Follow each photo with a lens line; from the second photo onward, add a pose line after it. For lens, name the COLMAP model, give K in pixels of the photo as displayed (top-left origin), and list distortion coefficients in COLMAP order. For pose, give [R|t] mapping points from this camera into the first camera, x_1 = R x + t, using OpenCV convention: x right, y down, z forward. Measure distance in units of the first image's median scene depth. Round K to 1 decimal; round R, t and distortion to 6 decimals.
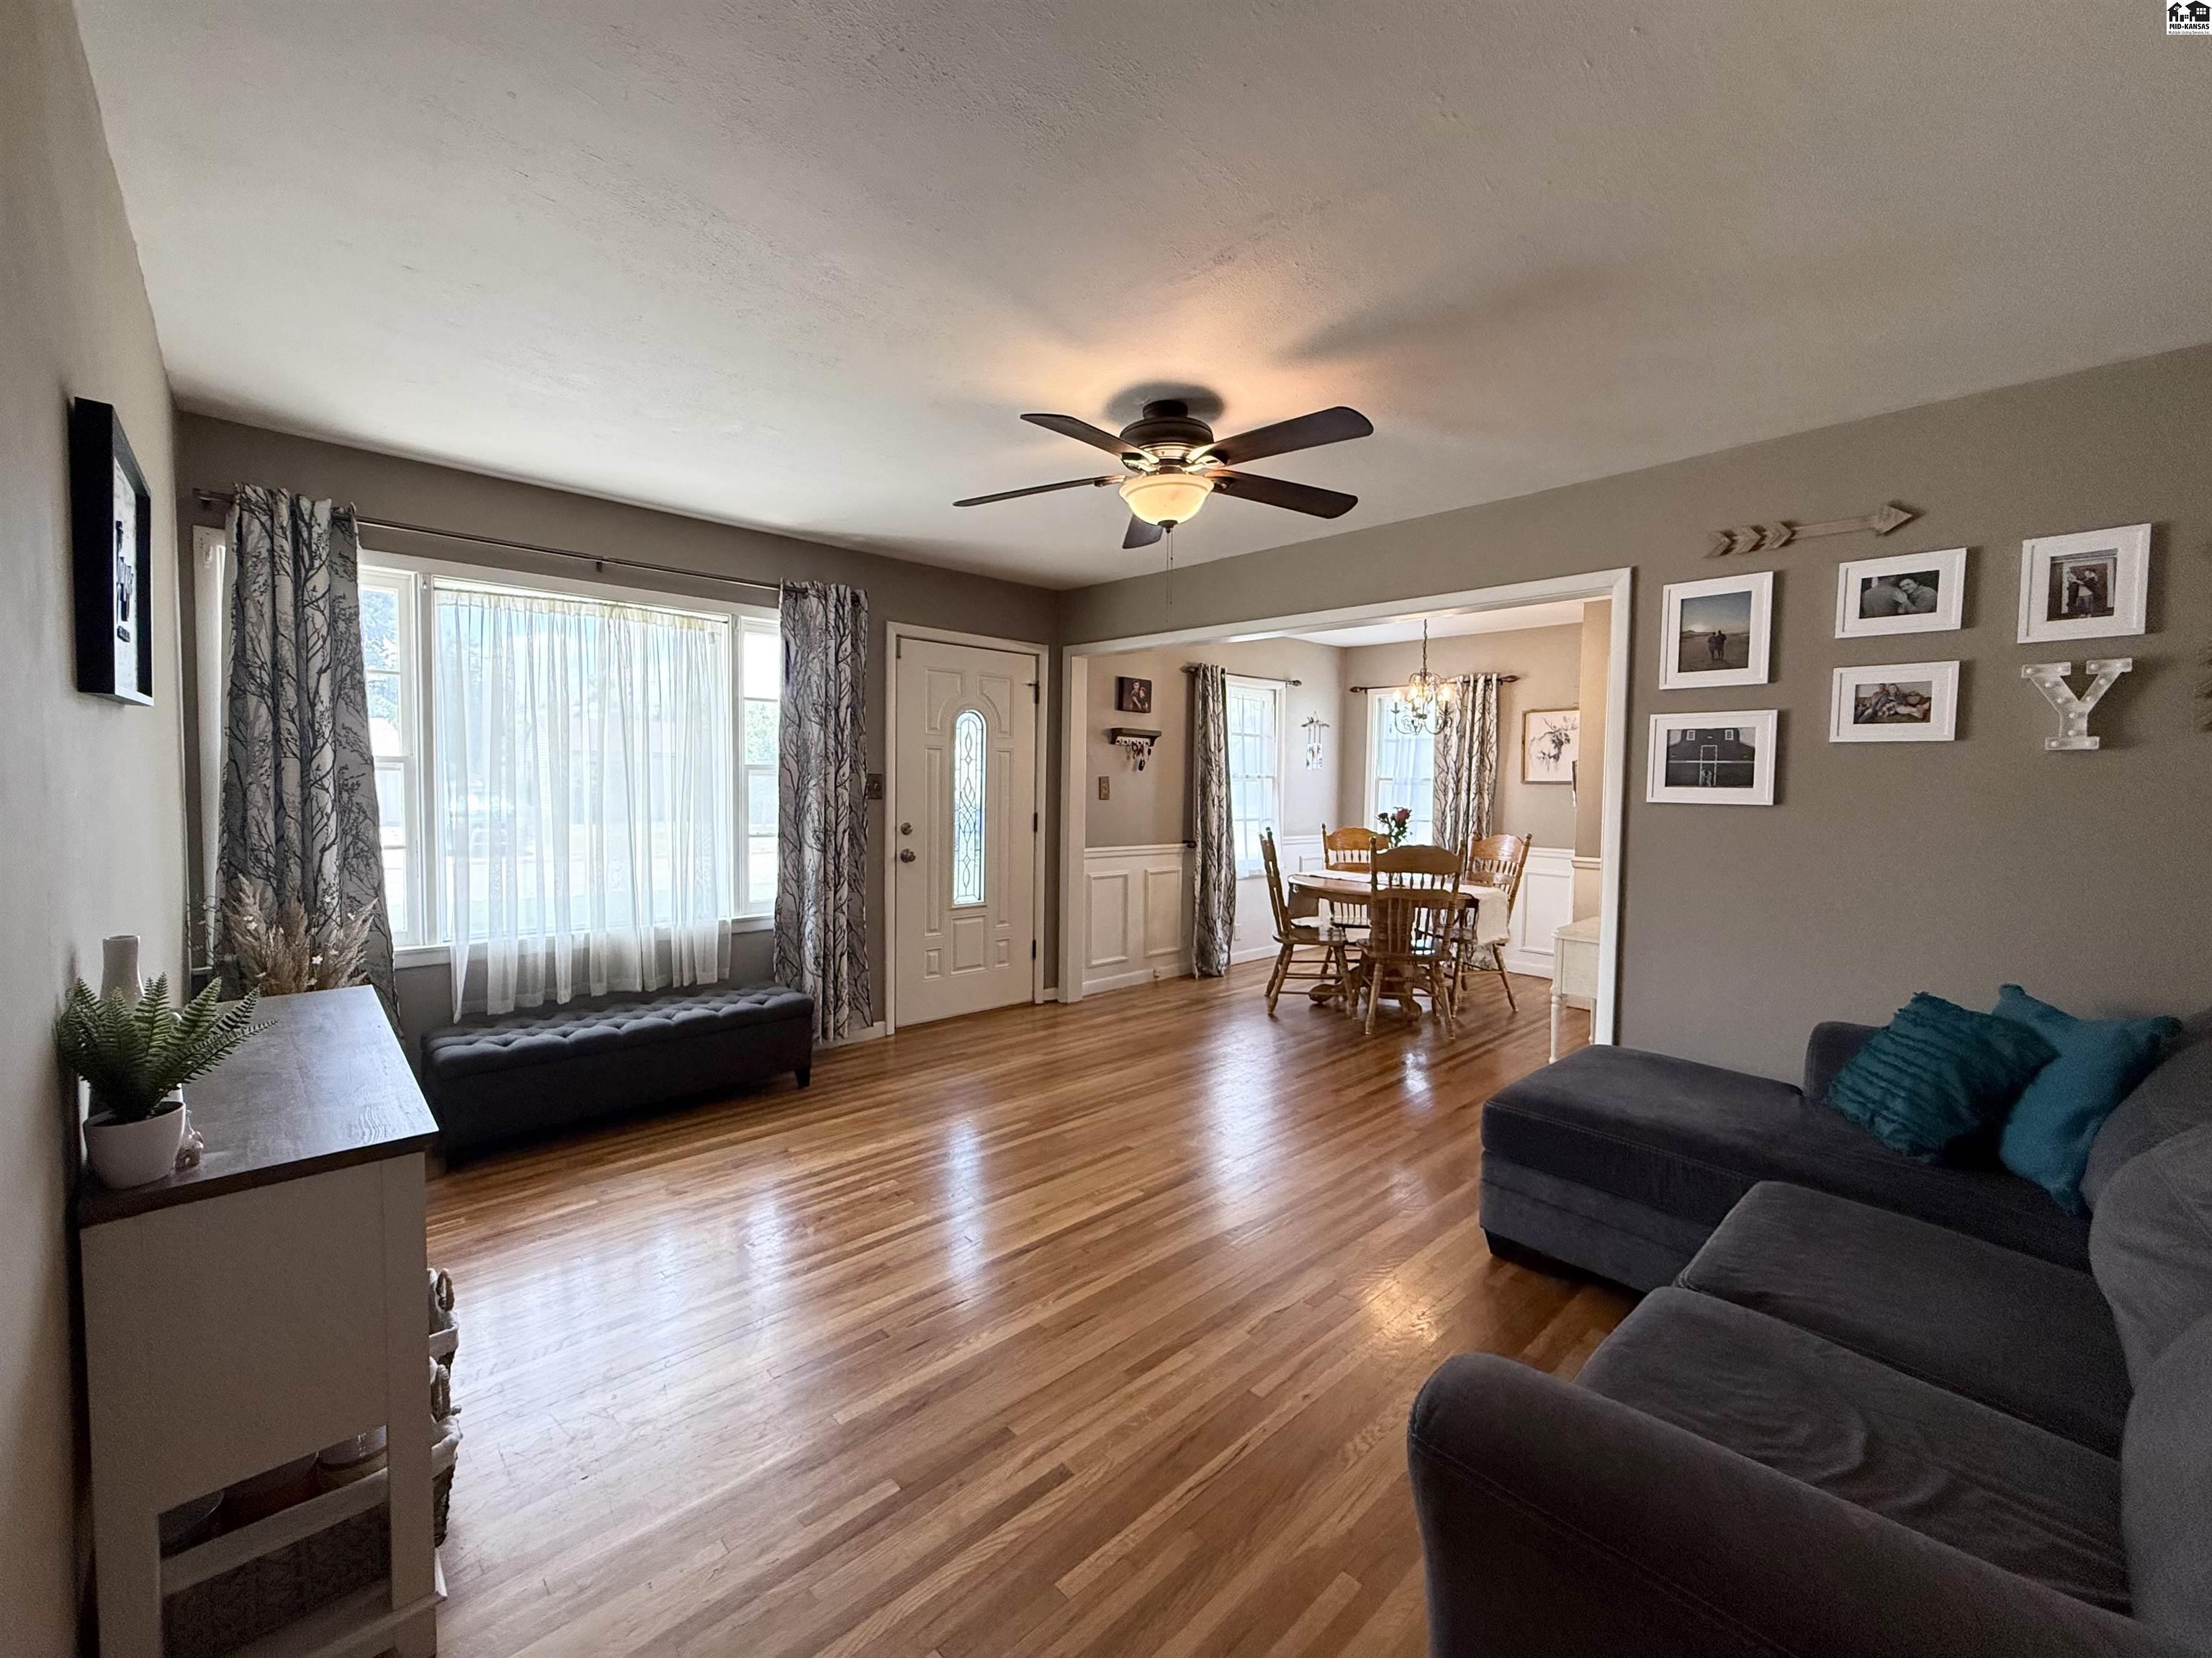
lens RADIAL K [[880.8, 0, 1097.6], [0, 880.8, 825.3], [0, 0, 1]] dist [0.000526, 0.000513]
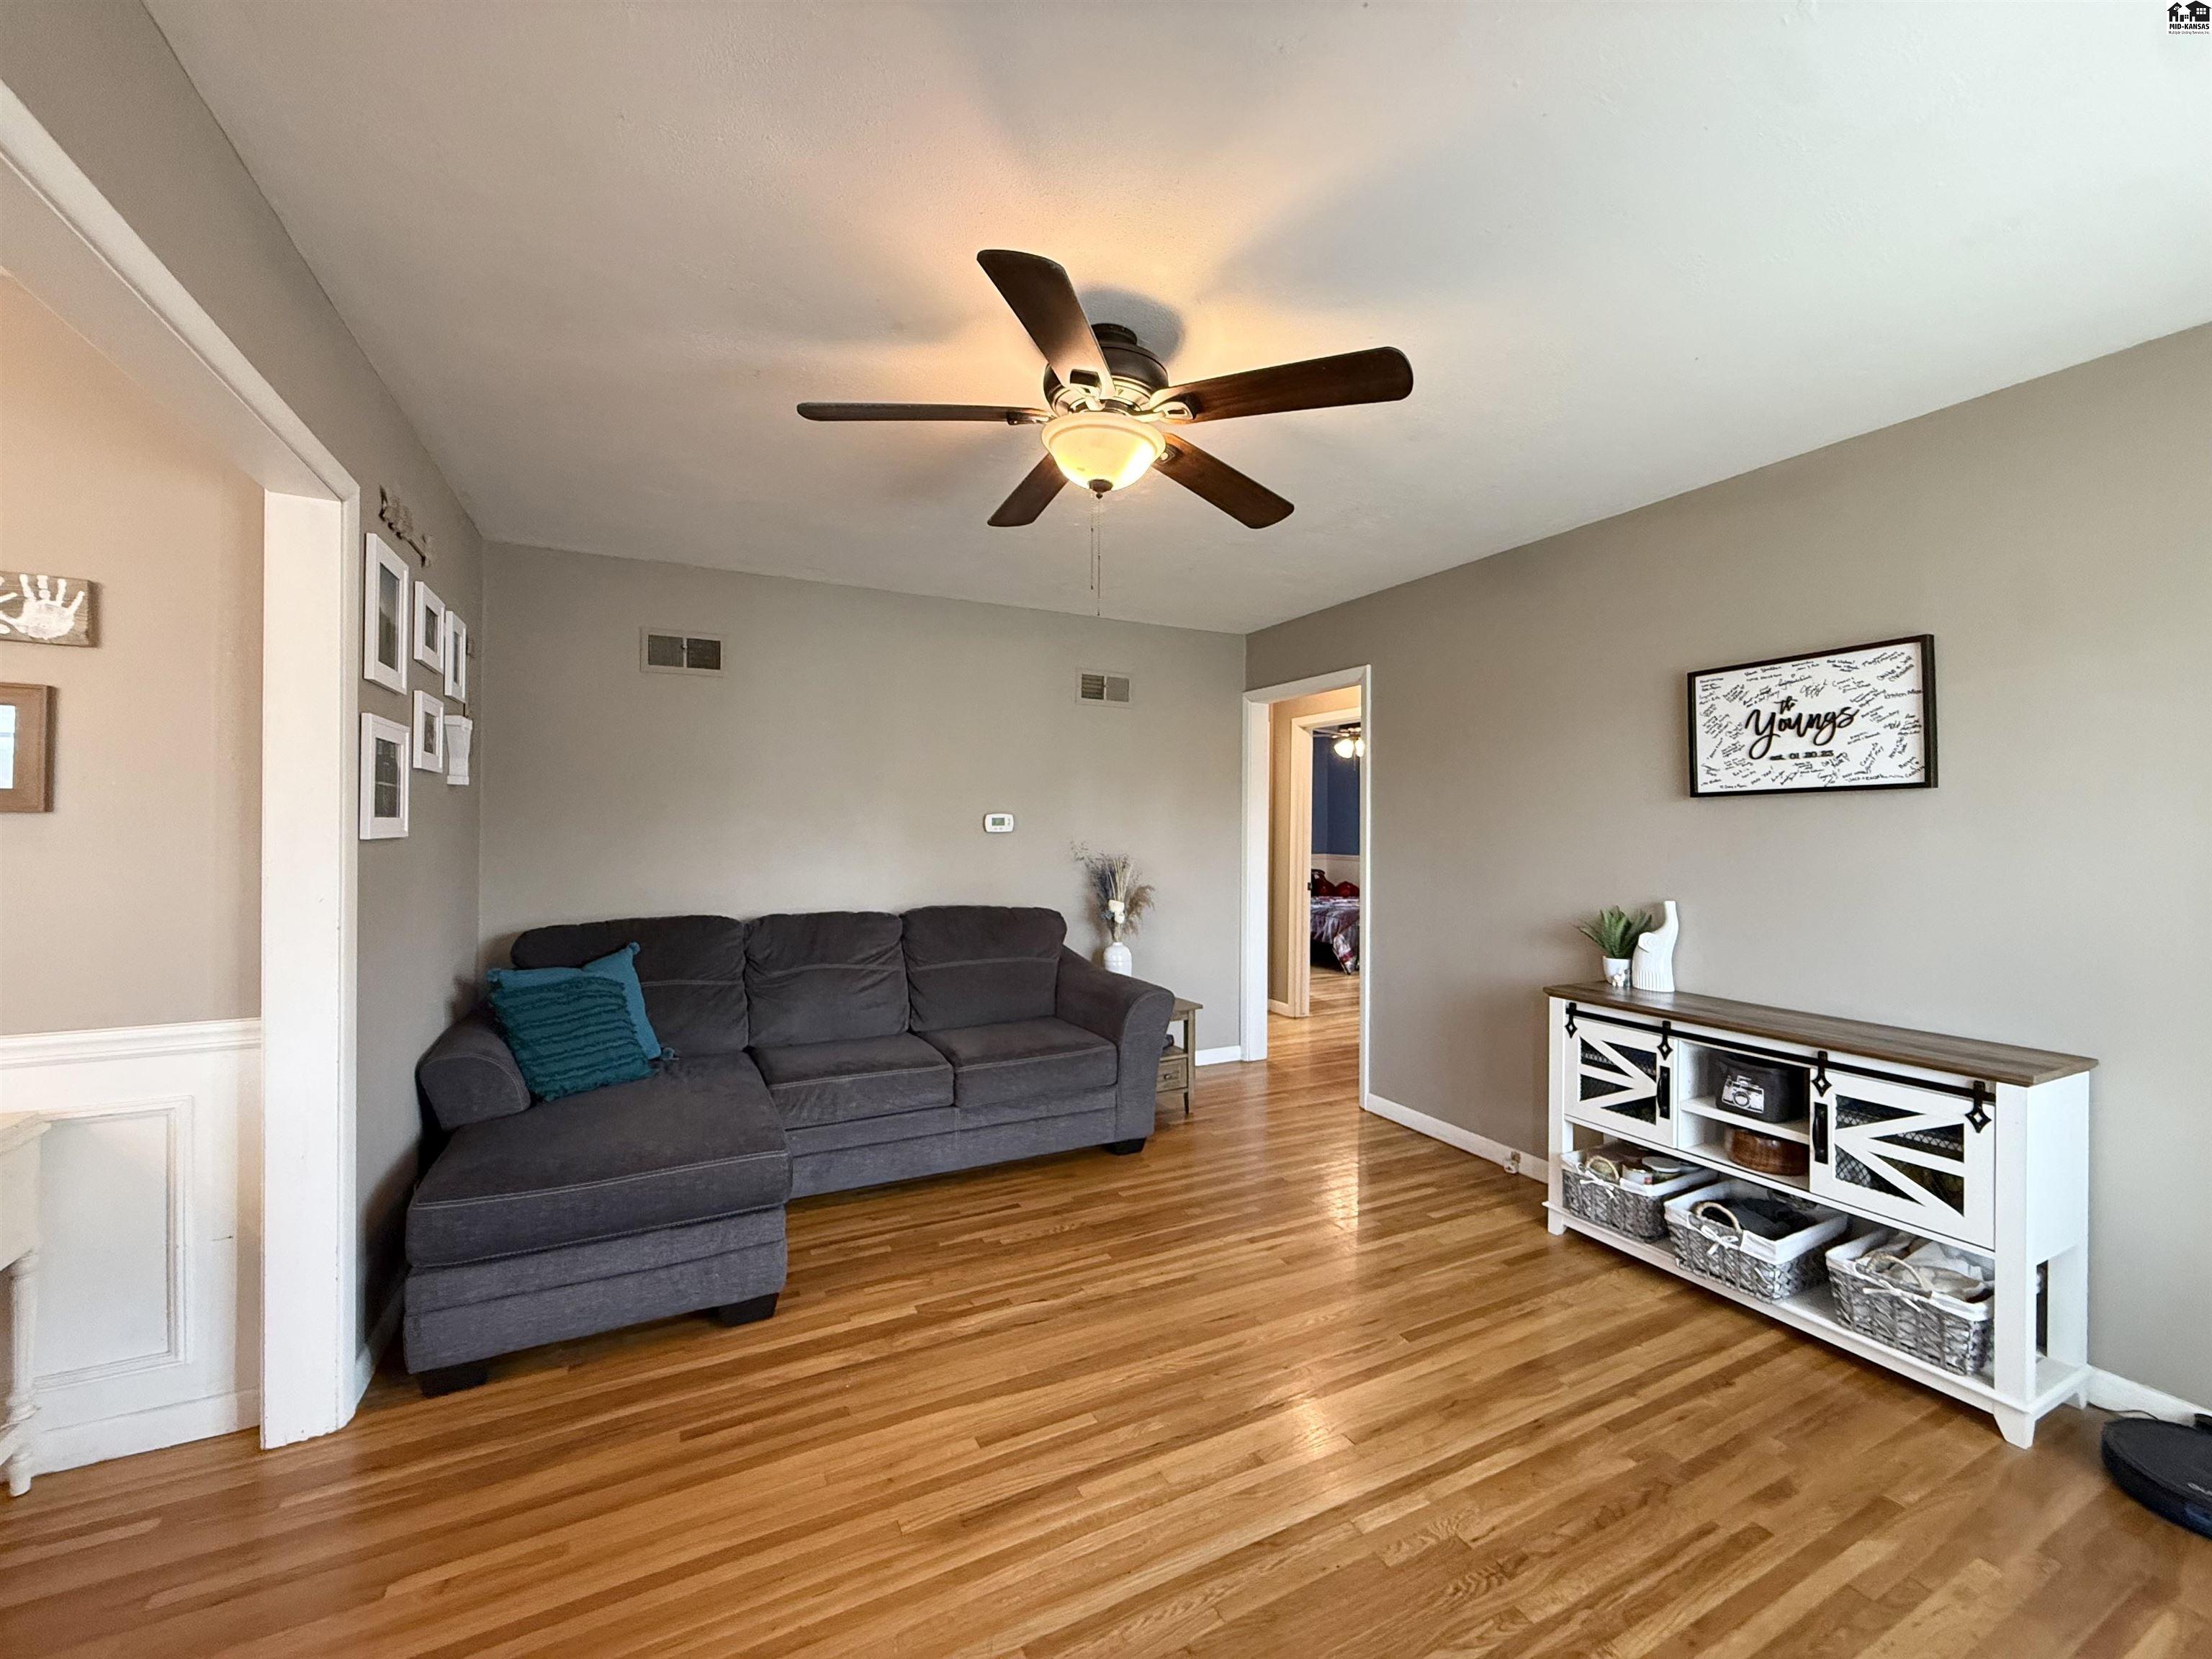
lens RADIAL K [[880.3, 0, 1101.9], [0, 880.3, 824.2], [0, 0, 1]] dist [-0.000643, 0.000274]
pose [[-0.960506, -0.021840, 0.277400, -0.075489], [-0.007179, 0.998528, 0.053756, -0.049667], [-0.278166, 0.049641, -0.959249, 0.940181]]
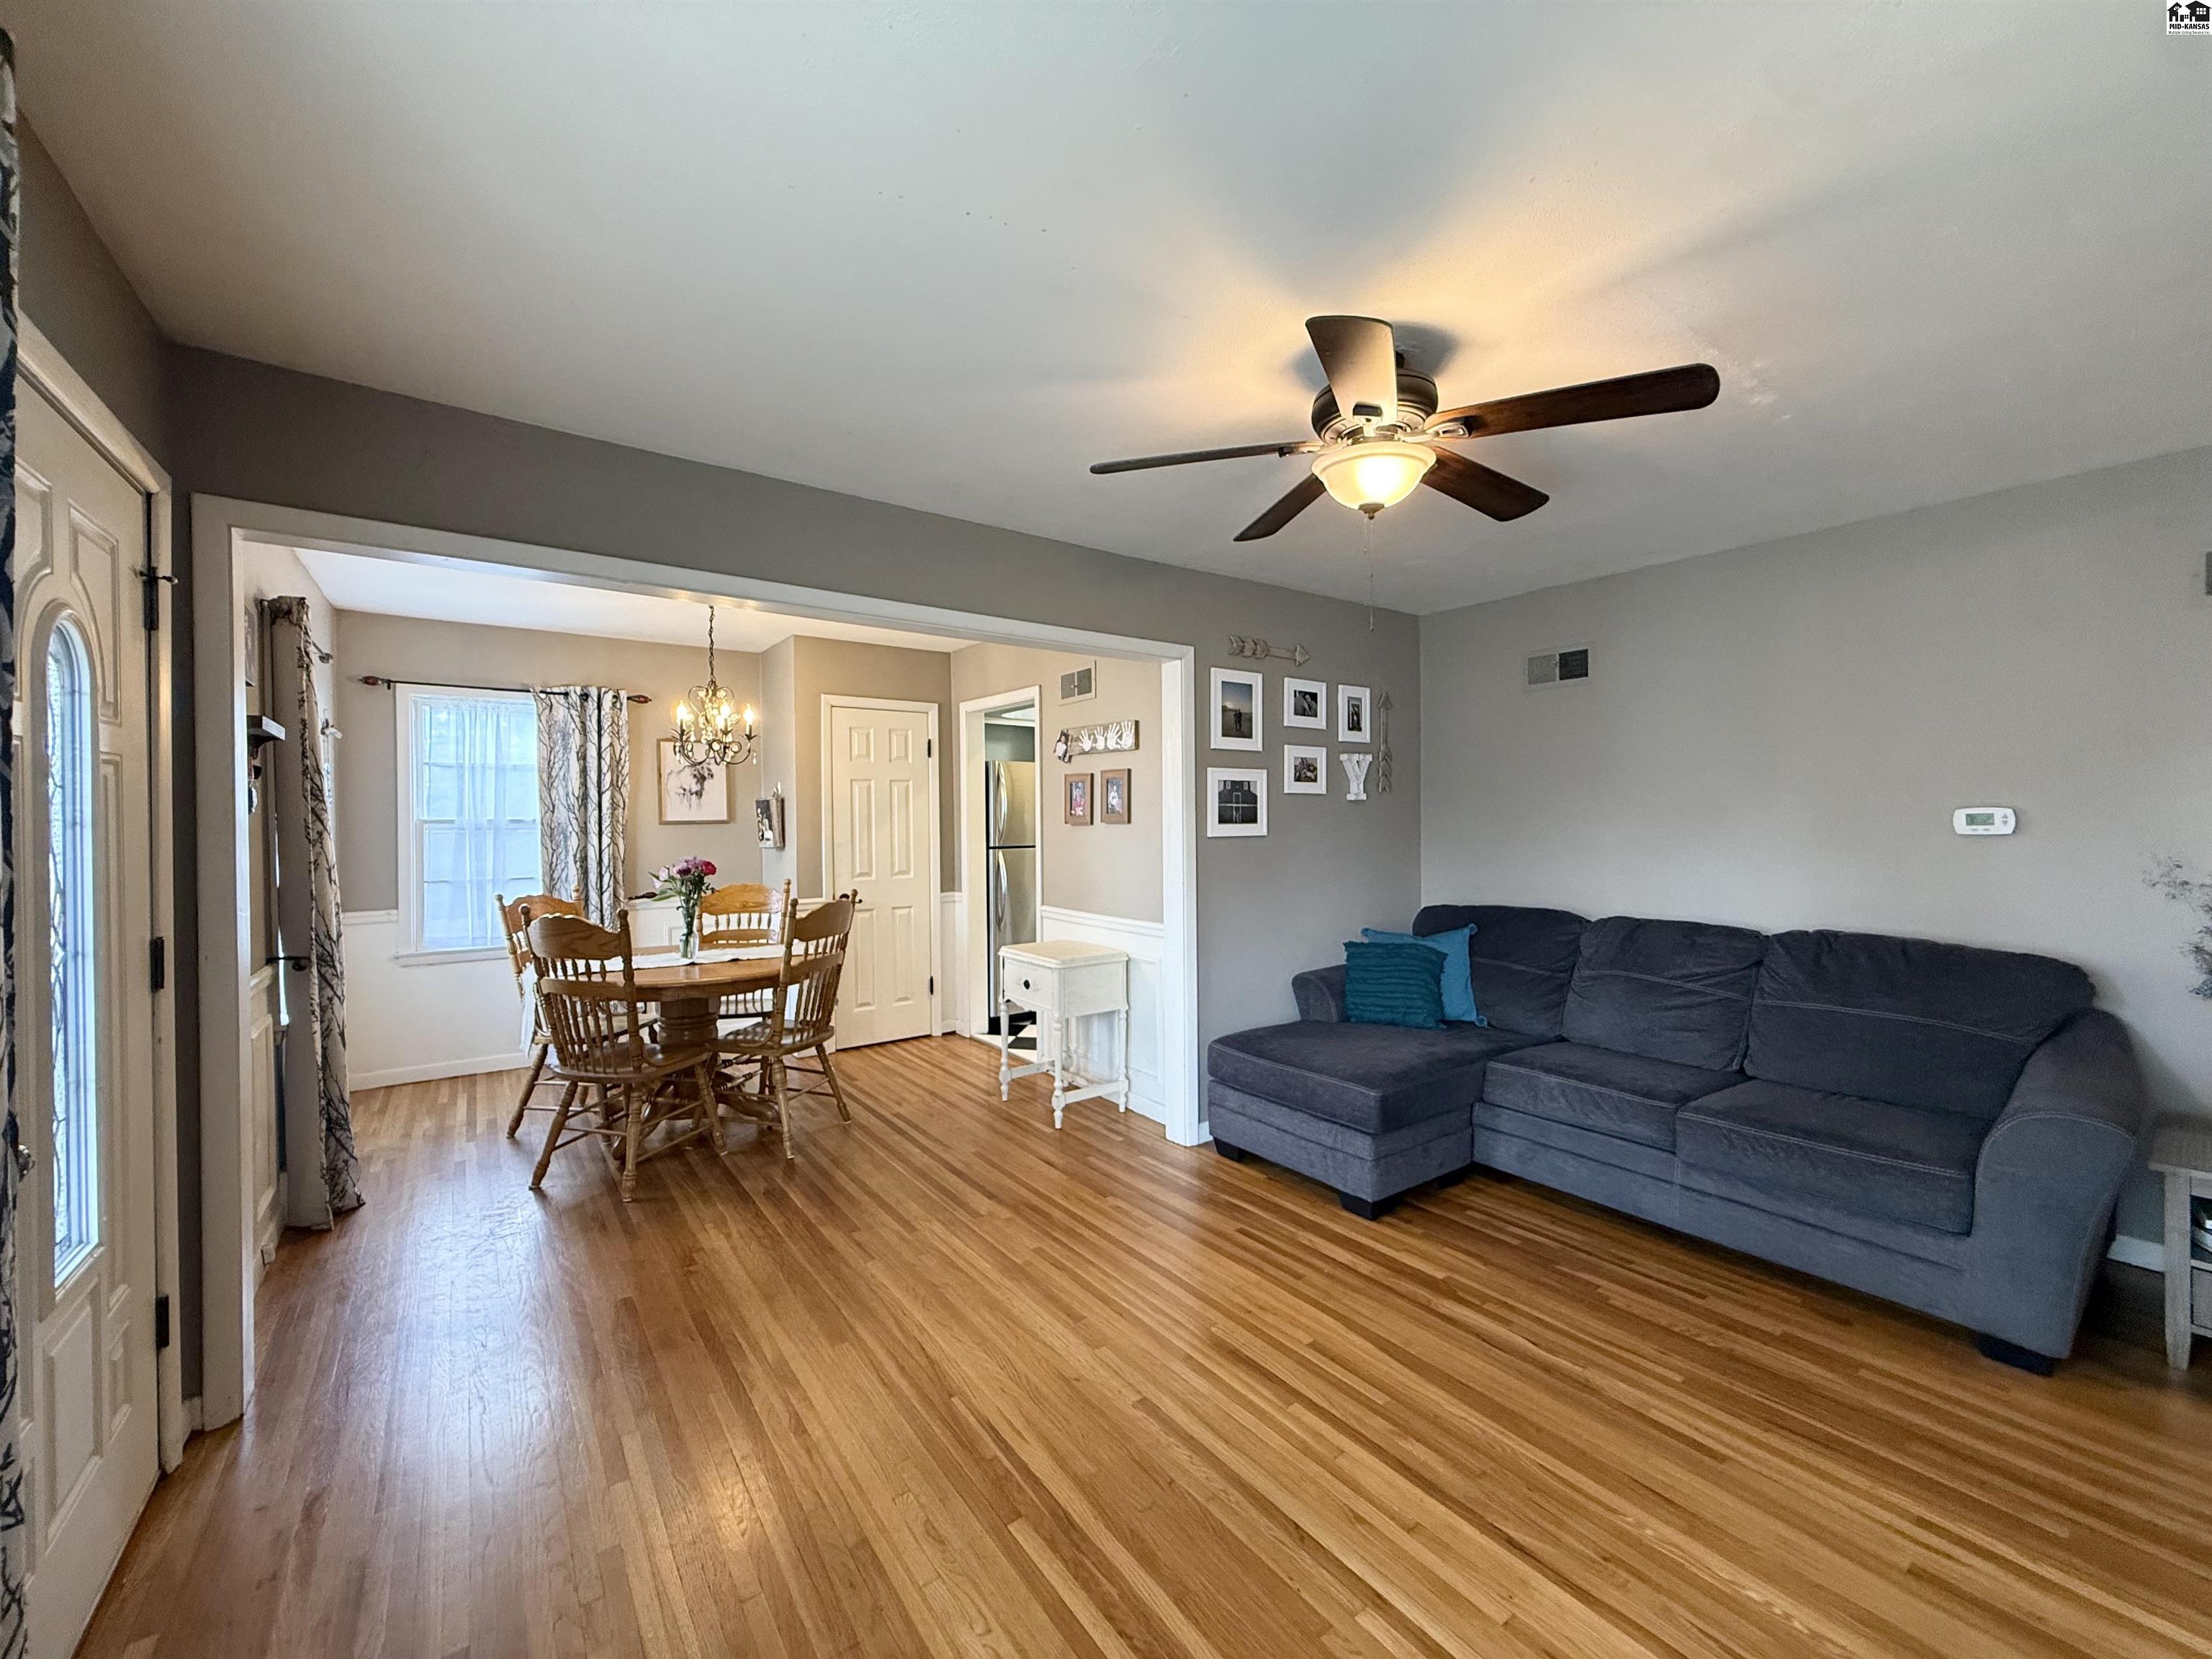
lens RADIAL K [[880.9, 0, 1097.6], [0, 880.9, 825.8], [0, 0, 1]] dist [0.000526, 0.000513]
pose [[0.125592, -0.023793, 0.991797, -0.403023], [0.060242, 0.998050, 0.016315, -0.045100], [-0.990251, 0.057699, 0.126781, 0.625203]]
